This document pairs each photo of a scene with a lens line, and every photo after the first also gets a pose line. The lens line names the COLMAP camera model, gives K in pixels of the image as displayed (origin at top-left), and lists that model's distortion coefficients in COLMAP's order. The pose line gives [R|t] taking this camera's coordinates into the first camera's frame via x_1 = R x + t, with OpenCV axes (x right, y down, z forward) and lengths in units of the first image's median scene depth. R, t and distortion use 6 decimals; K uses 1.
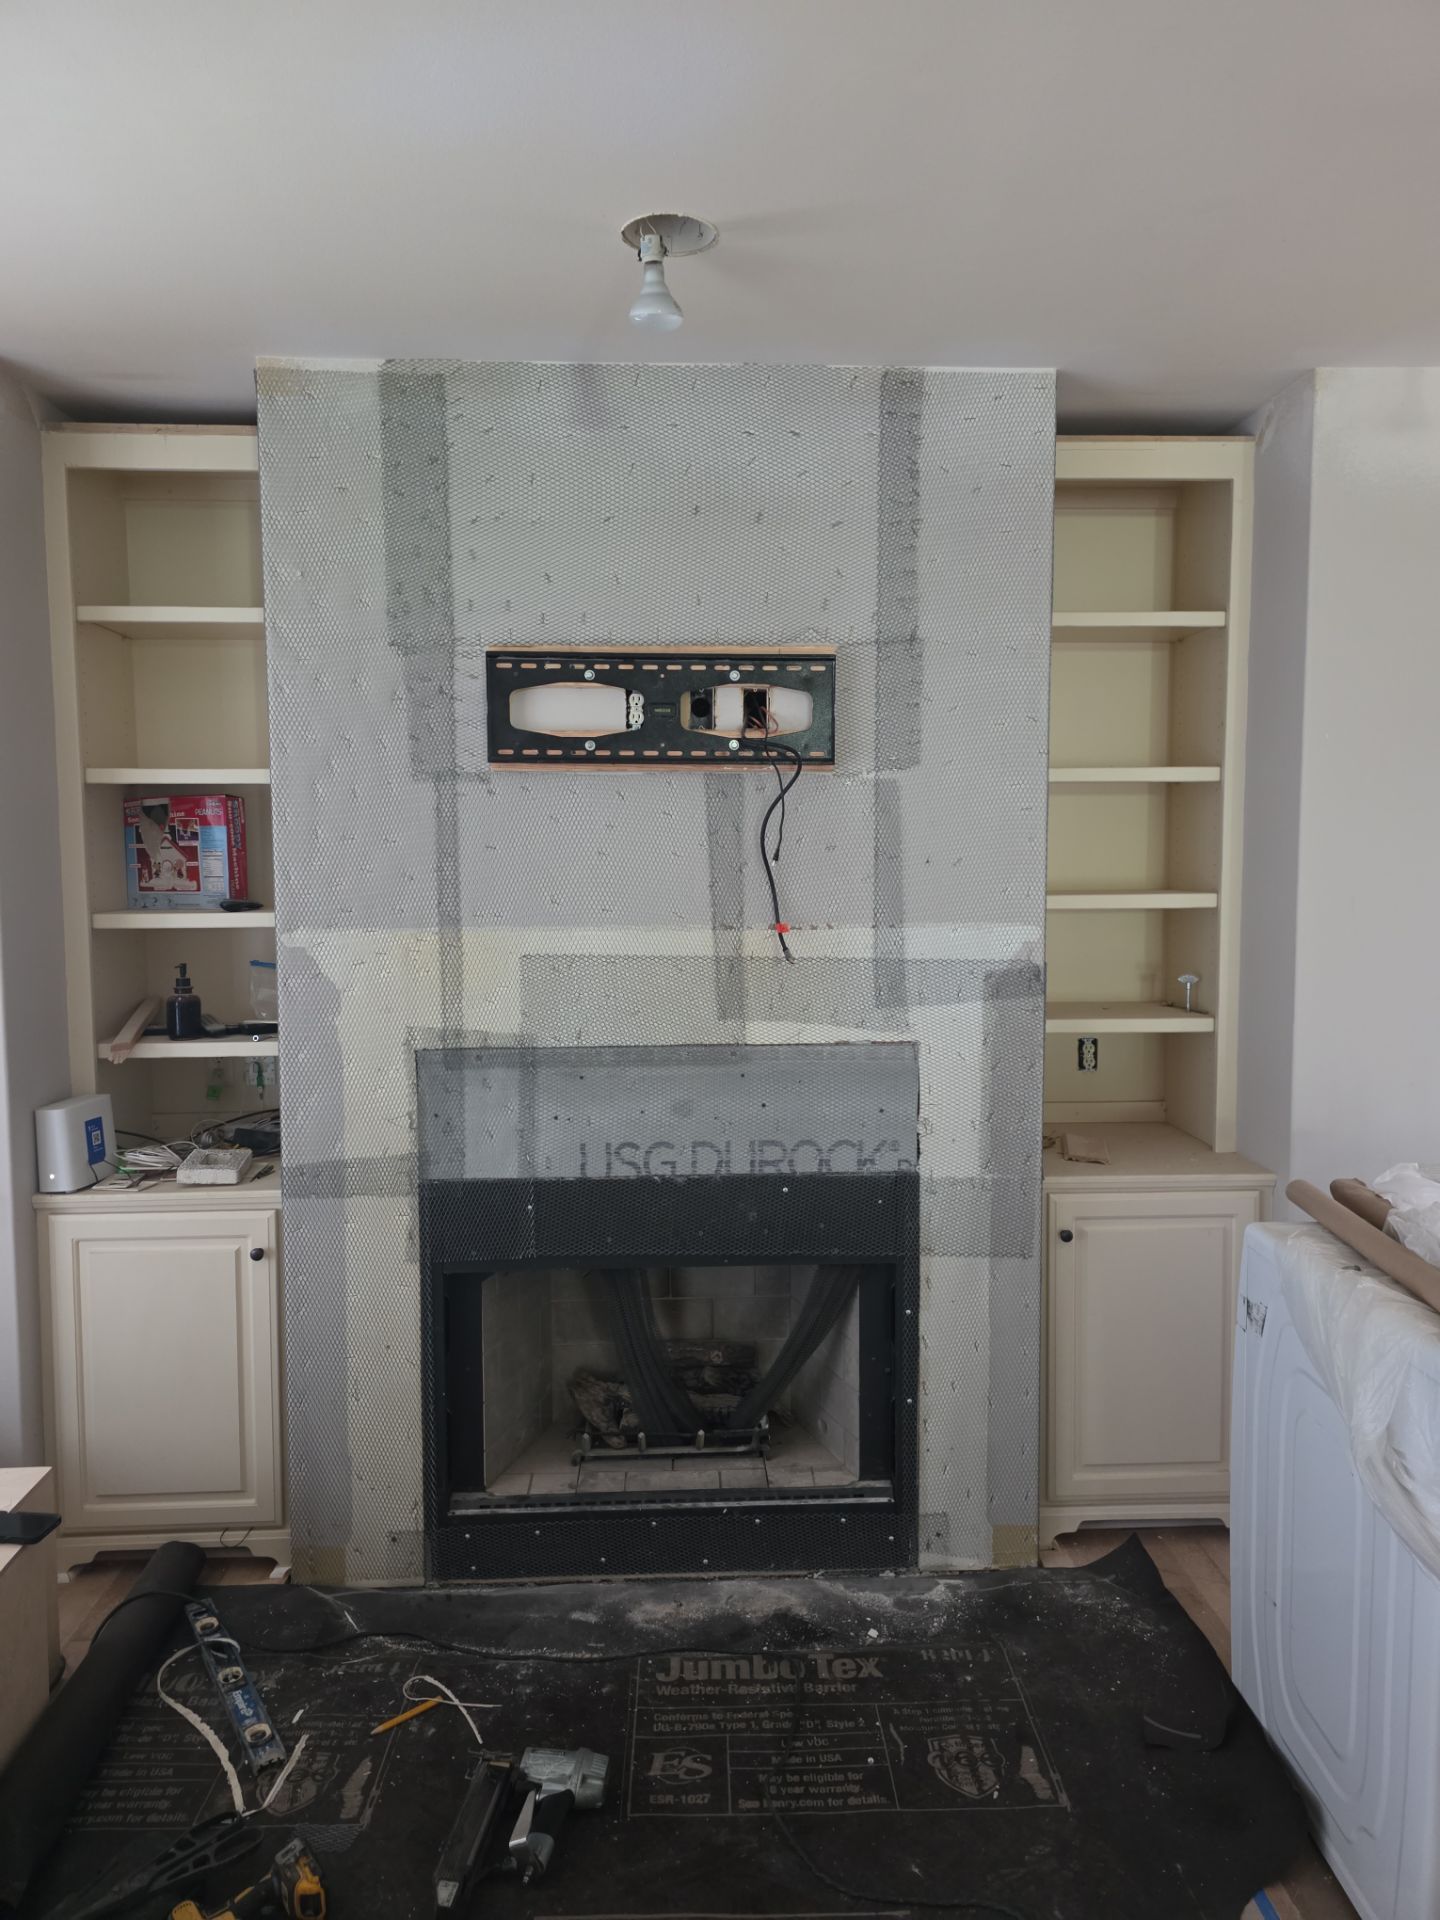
lens RADIAL K [[1279.6, 0, 719.3], [0, 1279.6, 953.5], [0, 0, 1]] dist [0.065449, -0.057006]
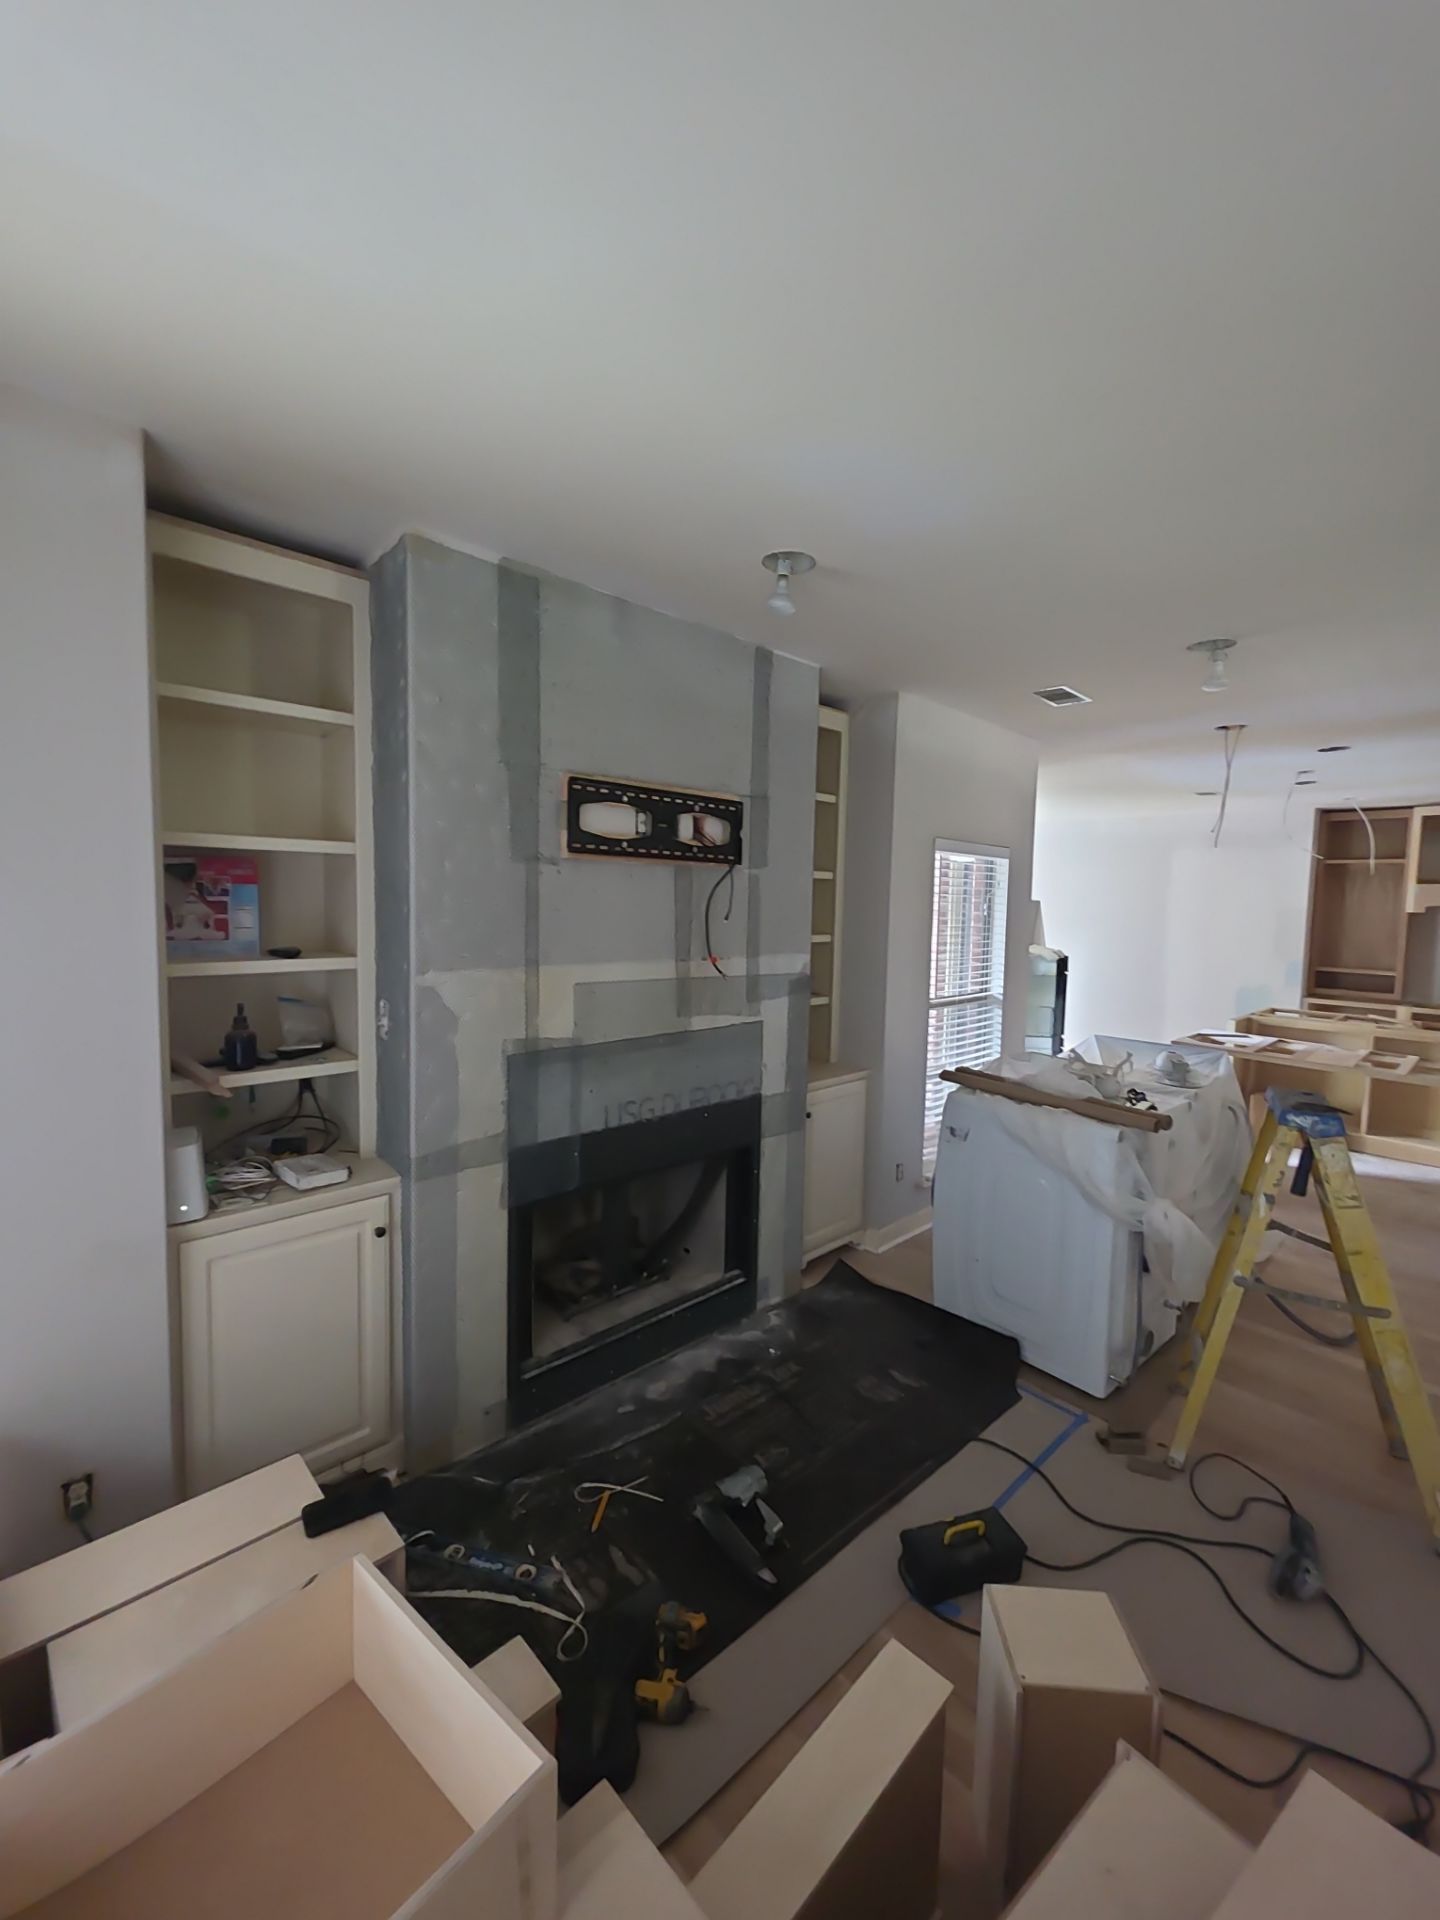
lens RADIAL K [[767.8, 0, 719.2], [0, 767.8, 955.0], [0, 0, 1]] dist [0.002918, -0.000118]
pose [[0.764945, -0.025752, 0.643580, -0.601681], [0.025237, 0.999631, 0.010003, -0.036449], [-0.643601, 0.008590, 0.765313, 0.224381]]
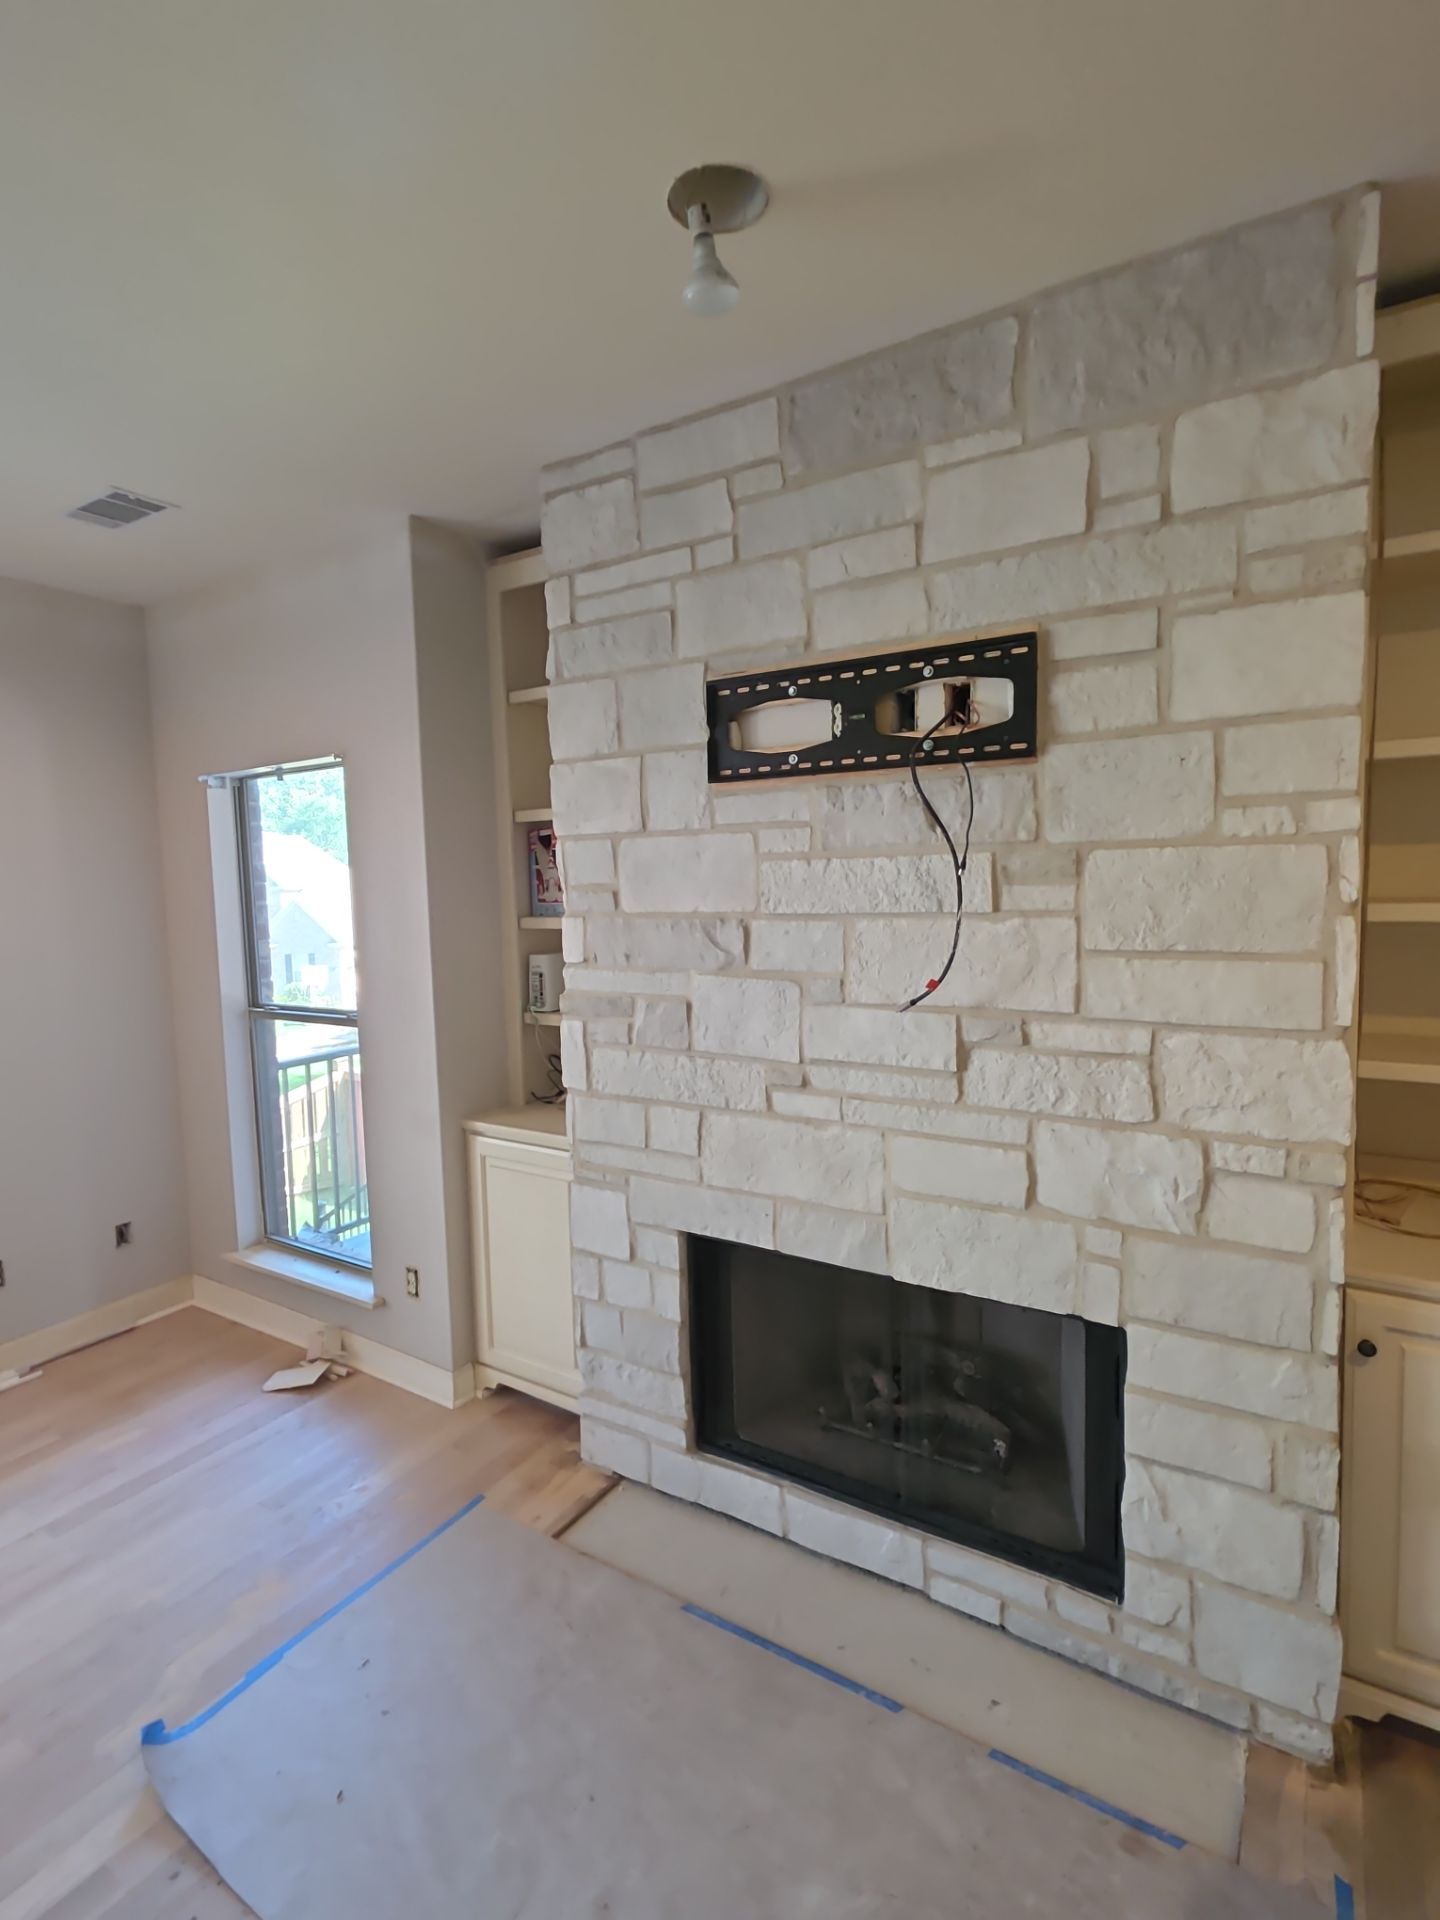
lens RADIAL K [[930.9, 0, 730.0], [0, 930.9, 952.9], [0, 0, 1]] dist [0.010836, -0.005665]
pose [[0.822349, 0.030696, -0.568155, 0.285382], [-0.023725, 0.999525, 0.019661, -0.019770], [0.568488, -0.002689, 0.822687, 0.350208]]
